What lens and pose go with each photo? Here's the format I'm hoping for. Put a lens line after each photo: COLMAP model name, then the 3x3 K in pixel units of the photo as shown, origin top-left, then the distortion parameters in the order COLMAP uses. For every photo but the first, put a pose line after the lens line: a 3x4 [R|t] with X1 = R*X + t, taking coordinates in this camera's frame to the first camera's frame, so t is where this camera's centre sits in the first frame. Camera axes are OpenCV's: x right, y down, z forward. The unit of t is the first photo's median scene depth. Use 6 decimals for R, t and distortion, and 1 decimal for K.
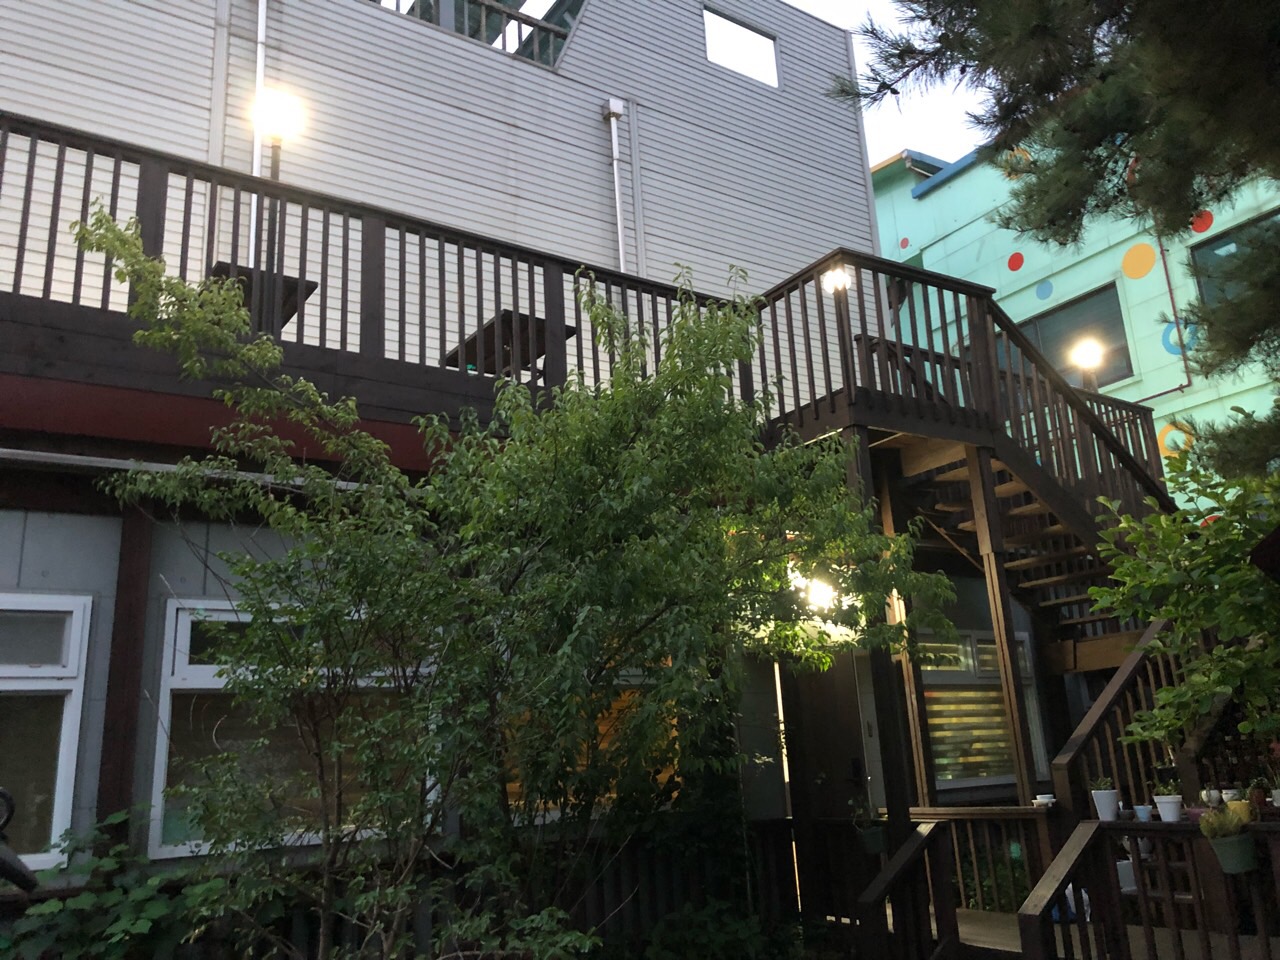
lens RADIAL K [[1054.7, 0, 634.3], [0, 1054.7, 477.0], [0, 0, 1]] dist [0.027436, 0.005247]
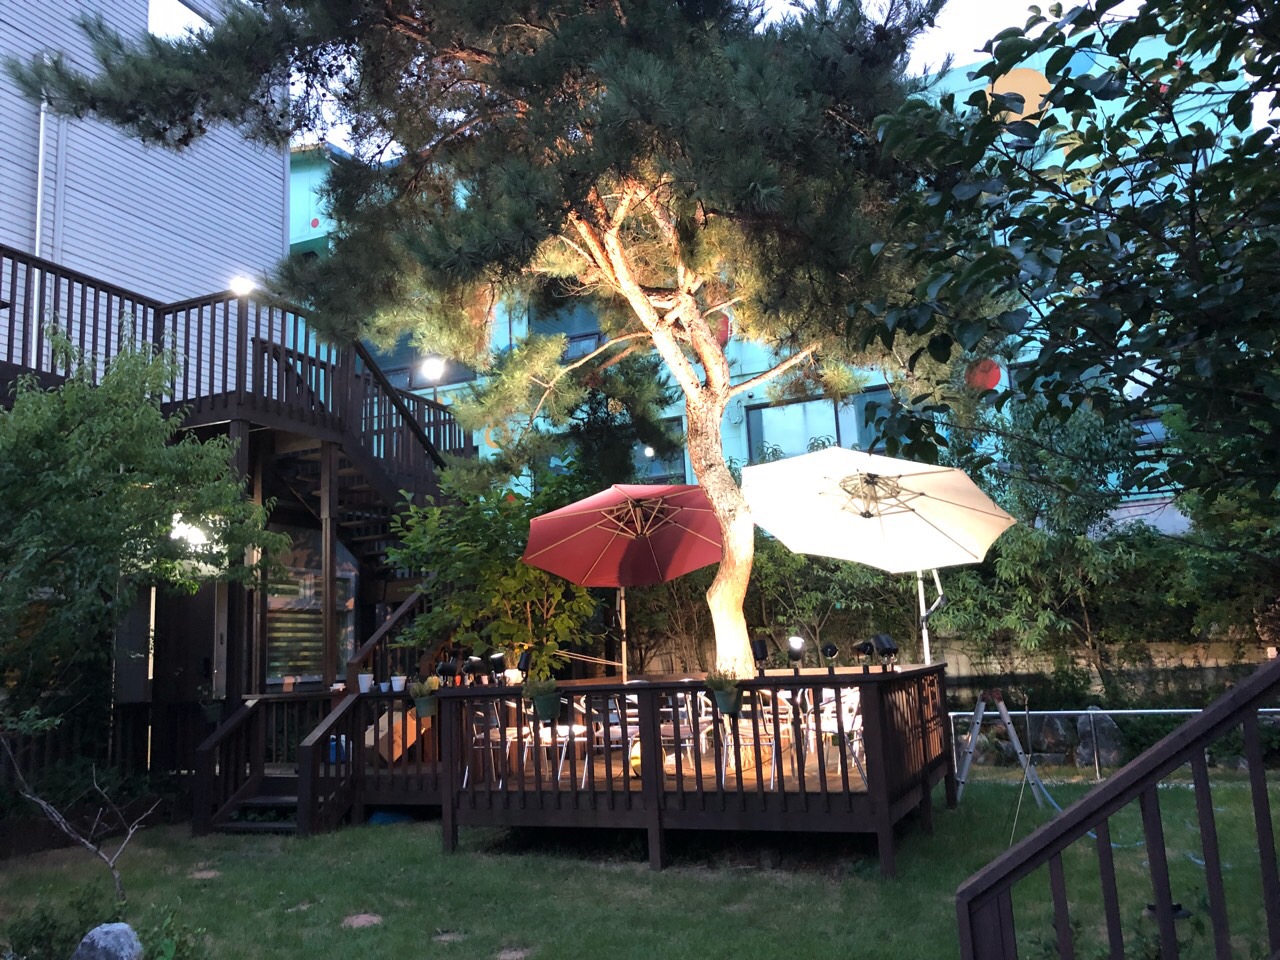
lens RADIAL K [[1054.7, 0, 638.7], [0, 1054.7, 471.4], [0, 0, 1]] dist [0.027436, 0.005247]
pose [[0.836697, 0.111005, 0.536299, -0.094556], [-0.145089, 0.989182, 0.021615, -0.091639], [-0.528098, -0.095896, 0.843751, -0.468969]]
